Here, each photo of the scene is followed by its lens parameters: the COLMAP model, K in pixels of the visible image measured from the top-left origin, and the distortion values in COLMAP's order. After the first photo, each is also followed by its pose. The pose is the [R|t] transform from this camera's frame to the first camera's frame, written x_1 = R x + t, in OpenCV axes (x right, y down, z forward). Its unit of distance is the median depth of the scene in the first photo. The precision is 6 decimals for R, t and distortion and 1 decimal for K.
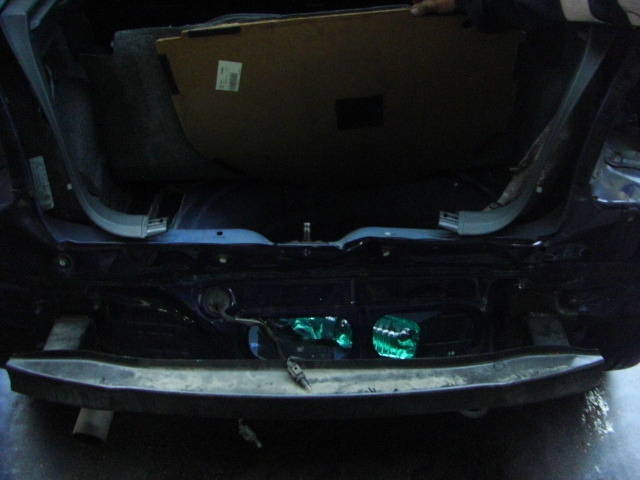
lens RADIAL K [[722.0, 0, 378.6], [0, 722.0, 228.5], [0, 0, 1]] dist [-0.171556, 0.085090]
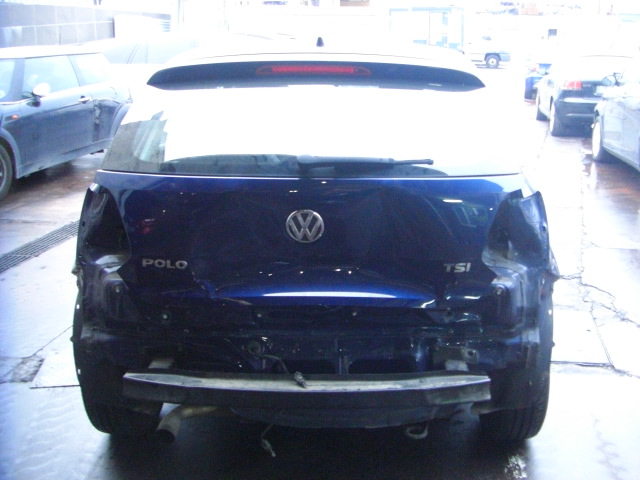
lens RADIAL K [[722.0, 0, 378.6], [0, 722.0, 228.5], [0, 0, 1]] dist [-0.171556, 0.085090]
pose [[0.999716, -0.008487, -0.022275, 0.108194], [-0.000317, 0.929661, -0.368415, 0.483503], [0.023835, 0.368317, 0.929395, -0.671936]]
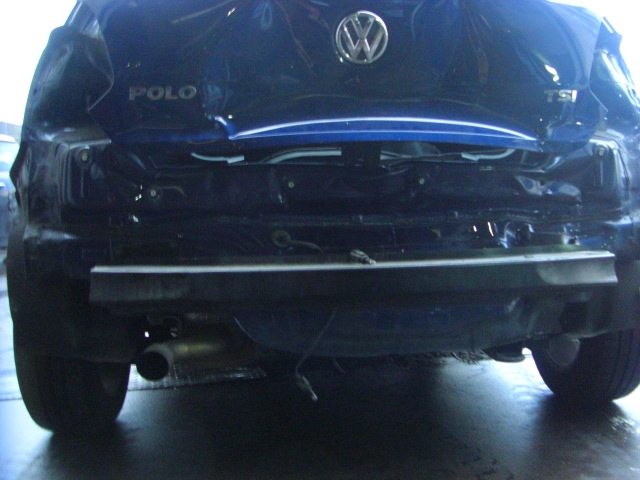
lens RADIAL K [[722.0, 0, 378.6], [0, 722.0, 228.5], [0, 0, 1]] dist [-0.171556, 0.085090]
pose [[0.992875, -0.051233, 0.107588, -0.205298], [0.101929, 0.832833, -0.544059, 0.784851], [-0.061730, 0.551149, 0.832120, 0.011473]]
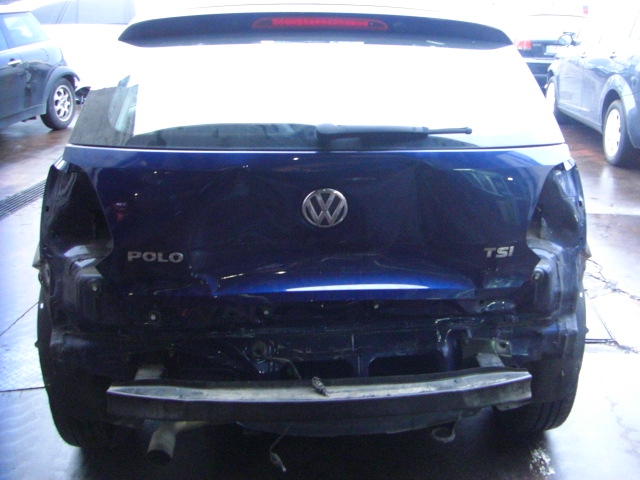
lens RADIAL K [[722.0, 0, 378.6], [0, 722.0, 228.5], [0, 0, 1]] dist [-0.171556, 0.085090]
pose [[0.997038, -0.029221, 0.071146, -0.087362], [0.050325, 0.947374, -0.316150, 0.357561], [-0.058164, 0.318793, 0.946038, -0.462867]]
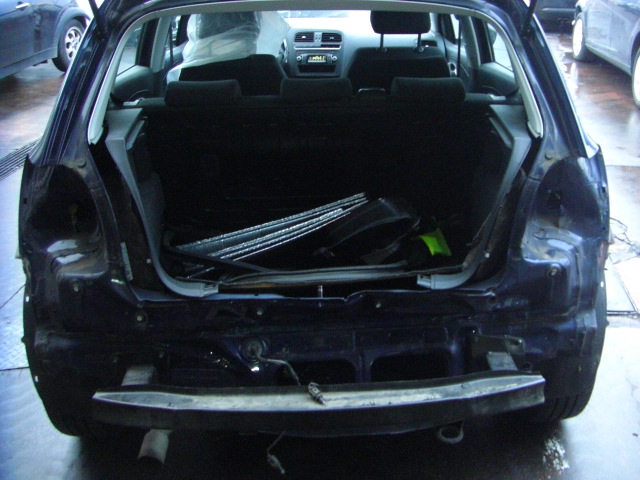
lens RADIAL K [[722.0, 0, 378.6], [0, 722.0, 228.5], [0, 0, 1]] dist [-0.171556, 0.085090]
pose [[0.998865, -0.033890, 0.033480, -0.030624], [0.040526, 0.973922, -0.223234, 0.201922], [-0.025042, 0.224337, 0.974190, -0.378516]]
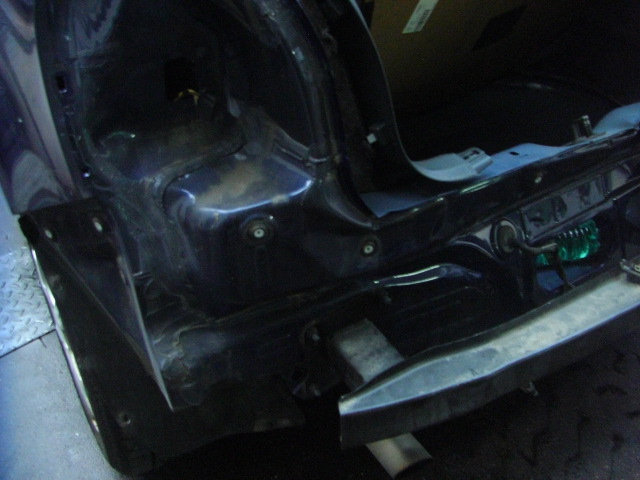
lens RADIAL K [[722.0, 0, 378.6], [0, 722.0, 228.5], [0, 0, 1]] dist [-0.171556, 0.085090]
pose [[0.859883, -0.320581, 0.397277, -0.731248], [0.307561, 0.946463, 0.098047, -0.041698], [-0.407441, 0.037878, 0.912446, 0.307556]]
